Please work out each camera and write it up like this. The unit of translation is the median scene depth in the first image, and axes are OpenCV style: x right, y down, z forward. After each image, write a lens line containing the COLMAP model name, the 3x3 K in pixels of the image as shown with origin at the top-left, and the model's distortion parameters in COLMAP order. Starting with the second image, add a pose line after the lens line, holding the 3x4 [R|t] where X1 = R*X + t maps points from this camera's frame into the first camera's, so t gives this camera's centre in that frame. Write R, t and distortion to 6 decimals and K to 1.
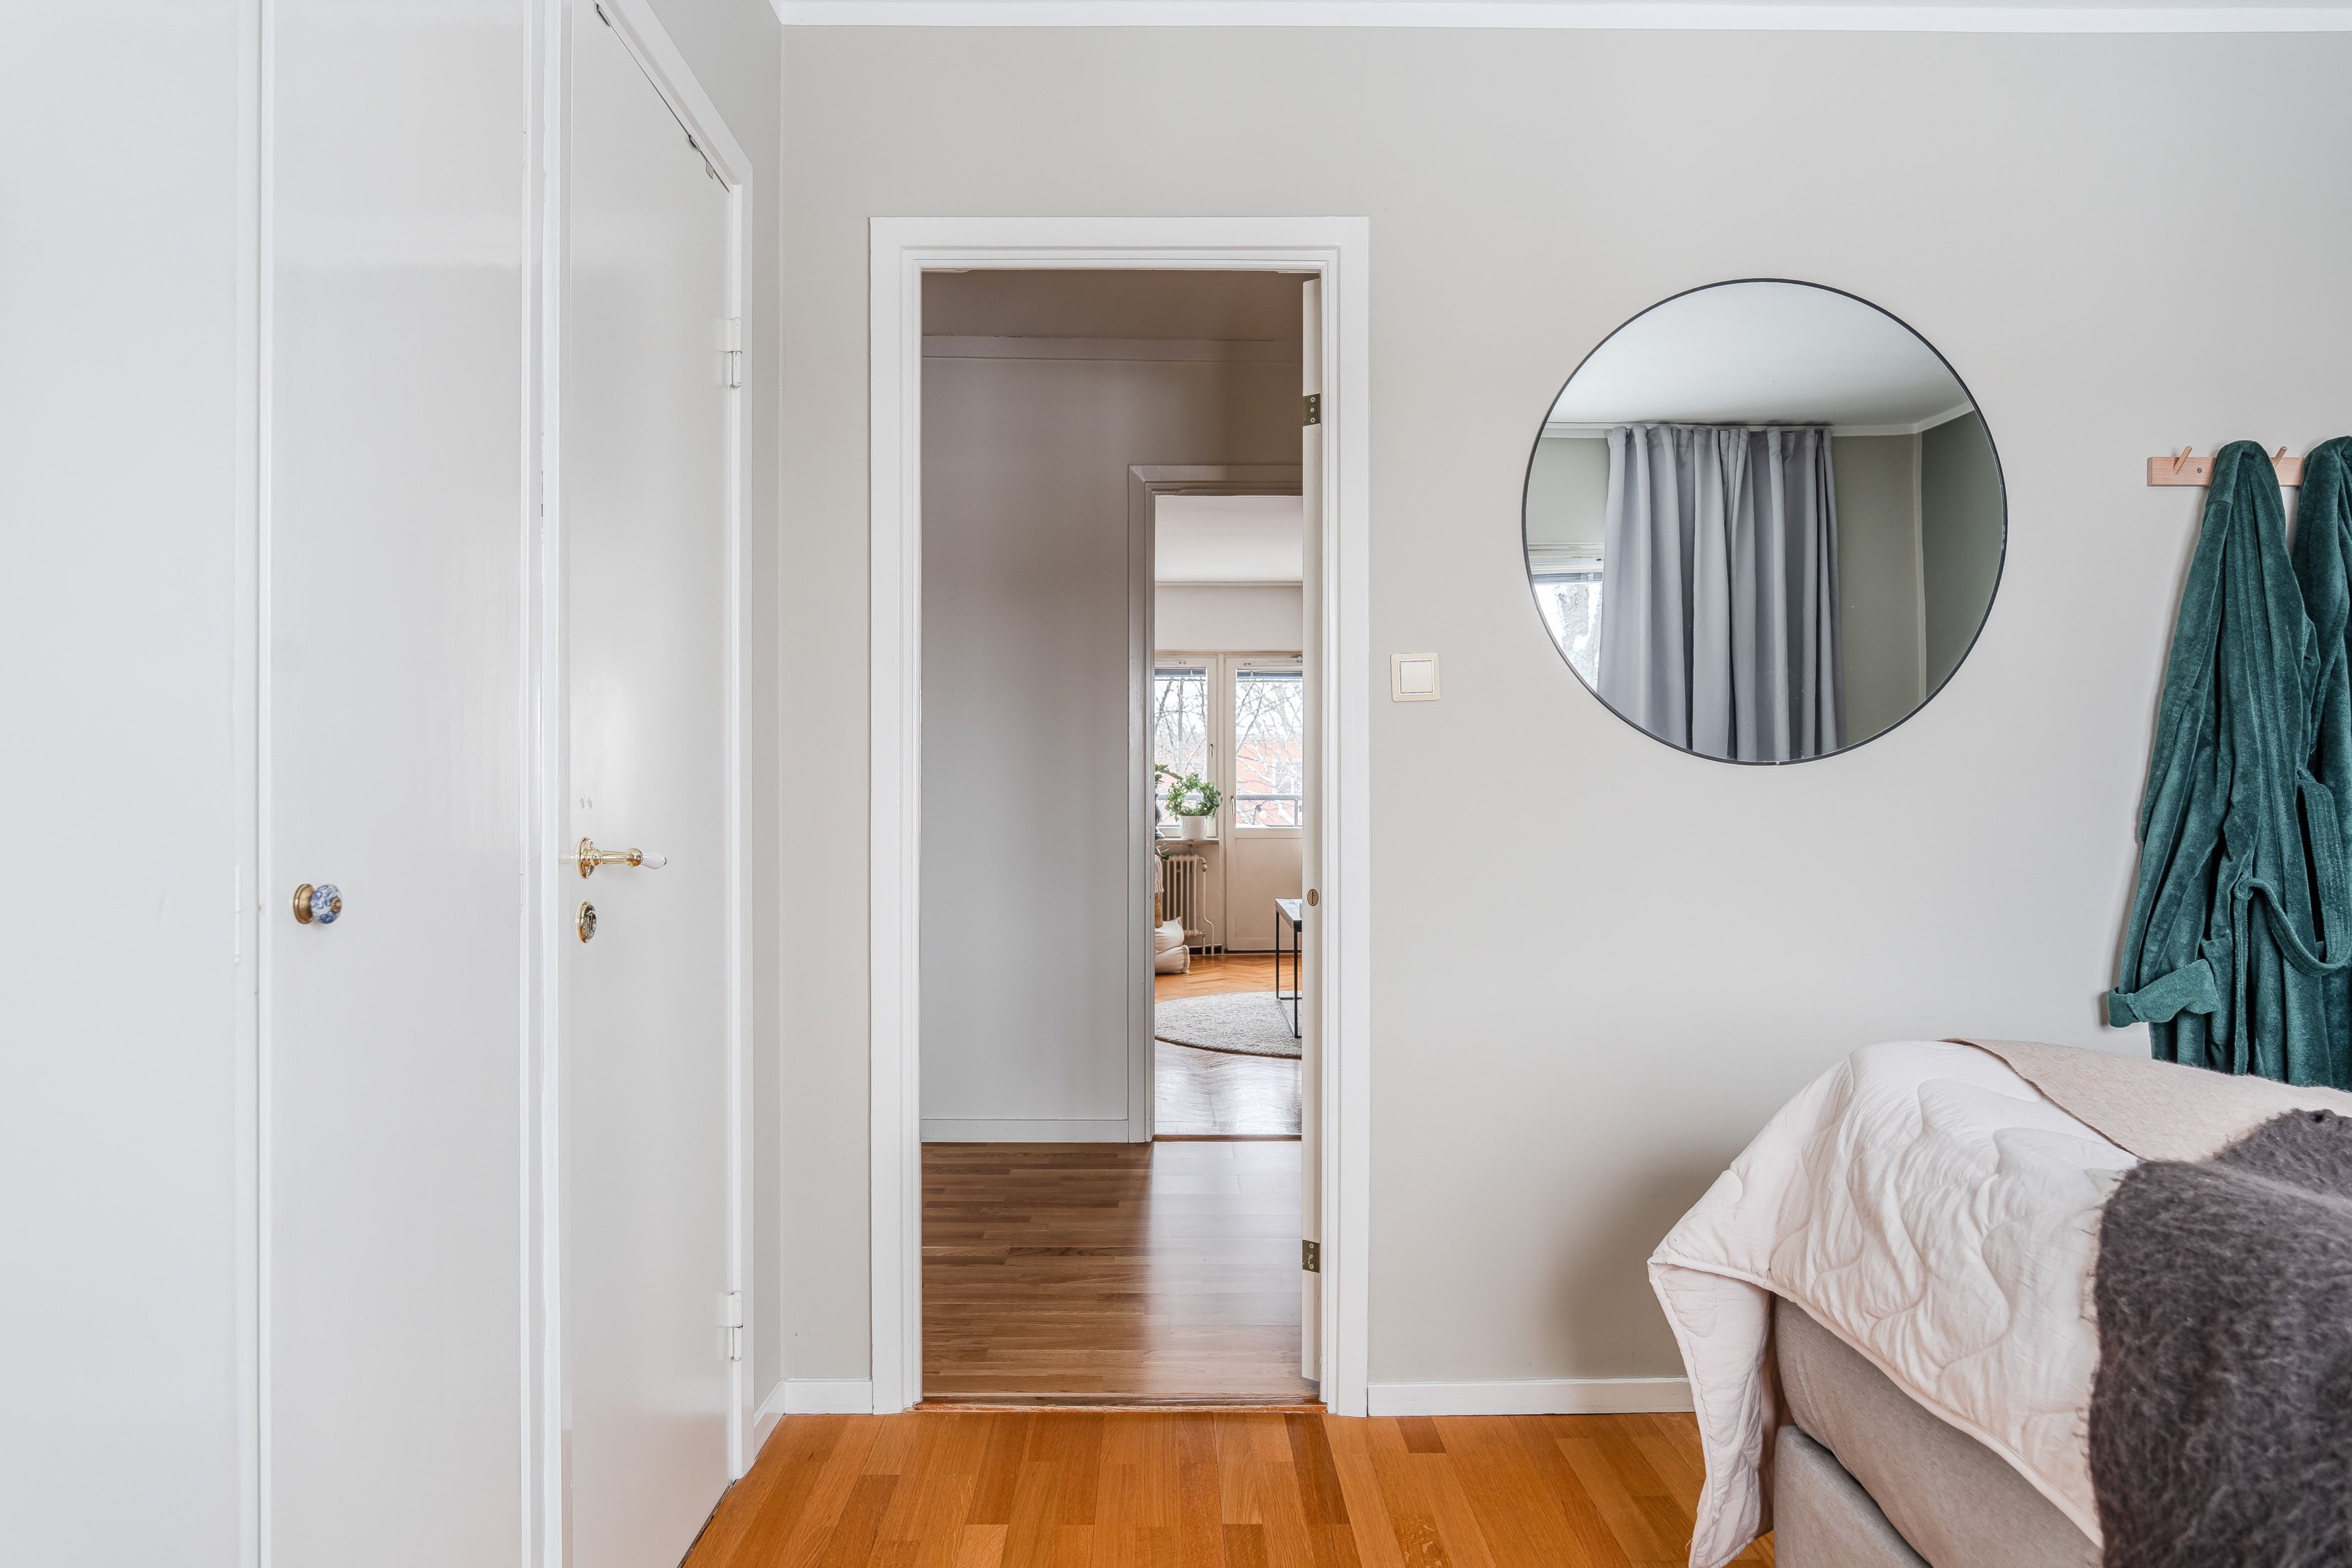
lens RADIAL K [[1502.6, 0, 1176.0], [0, 1502.6, 784.0], [0, 0, 1]] dist [-0.000277, 0.000091]
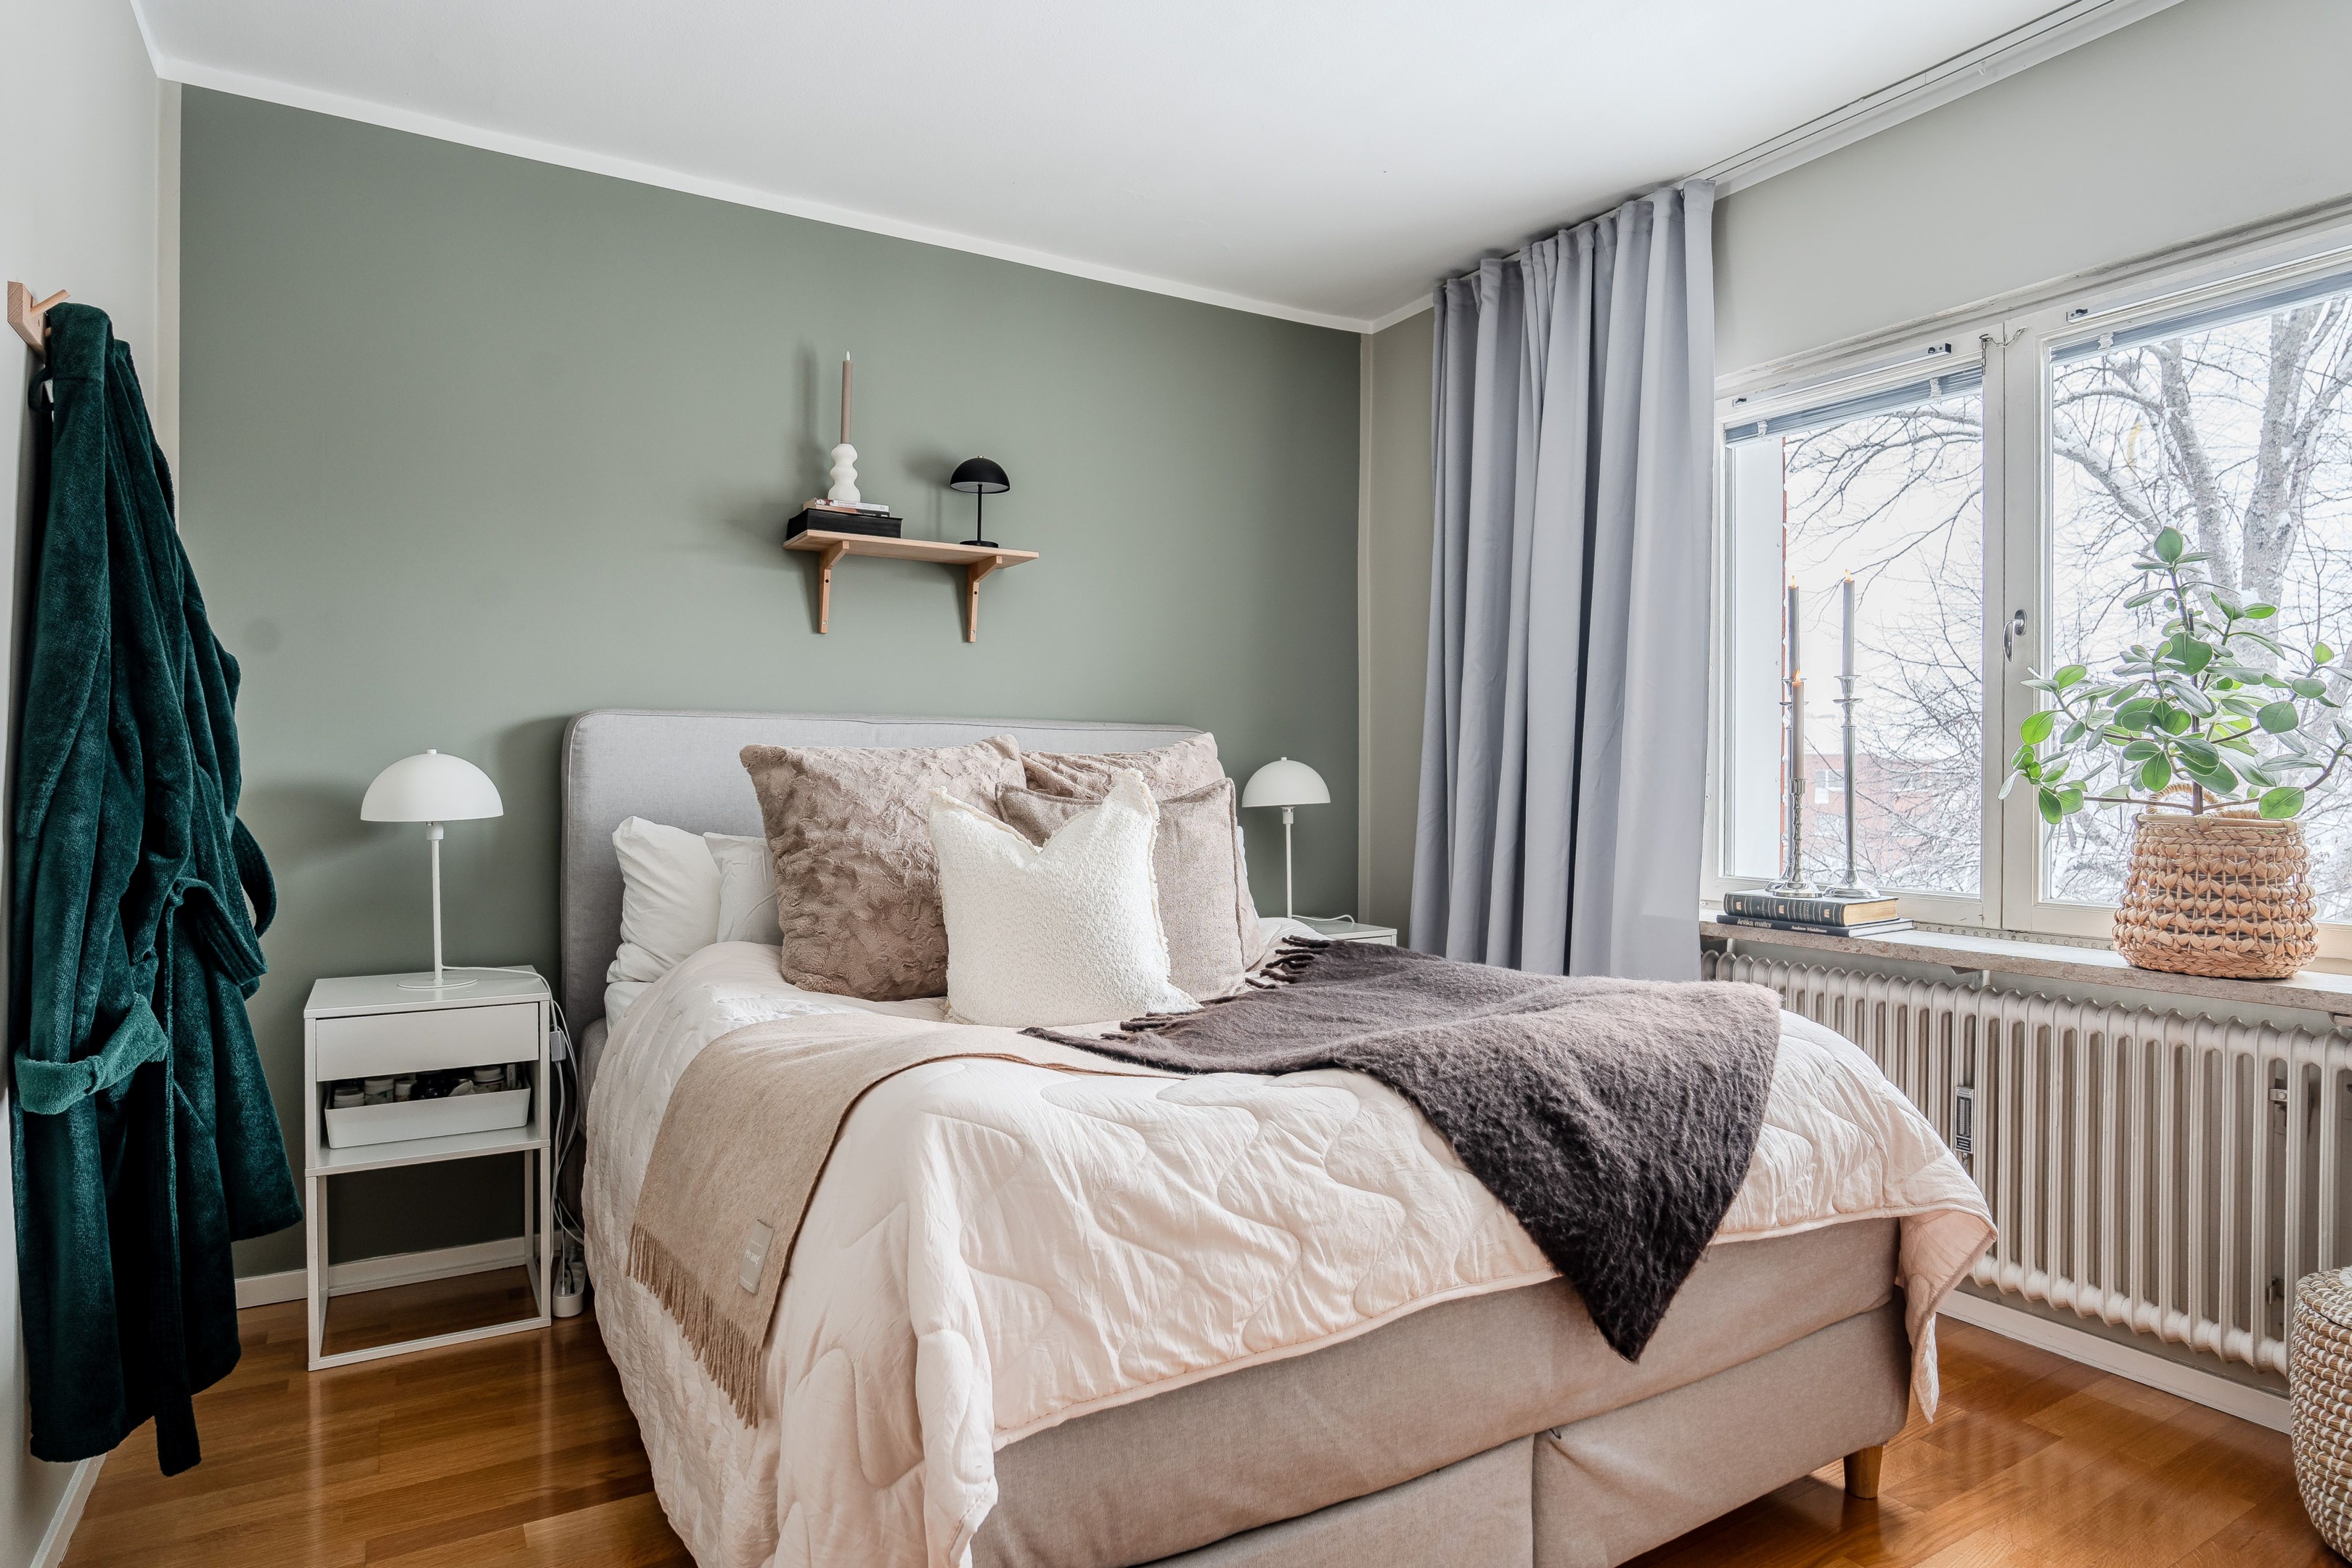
lens RADIAL K [[1319.5, 0, 1167.4], [0, 1319.5, 790.9], [0, 0, 1]] dist [-0.023762, 0.003953]
pose [[-0.509194, -0.010414, 0.860589, -0.298227], [-0.009318, 0.999935, 0.006587, 0.014862], [-0.860601, -0.004665, -0.509258, 1.892096]]
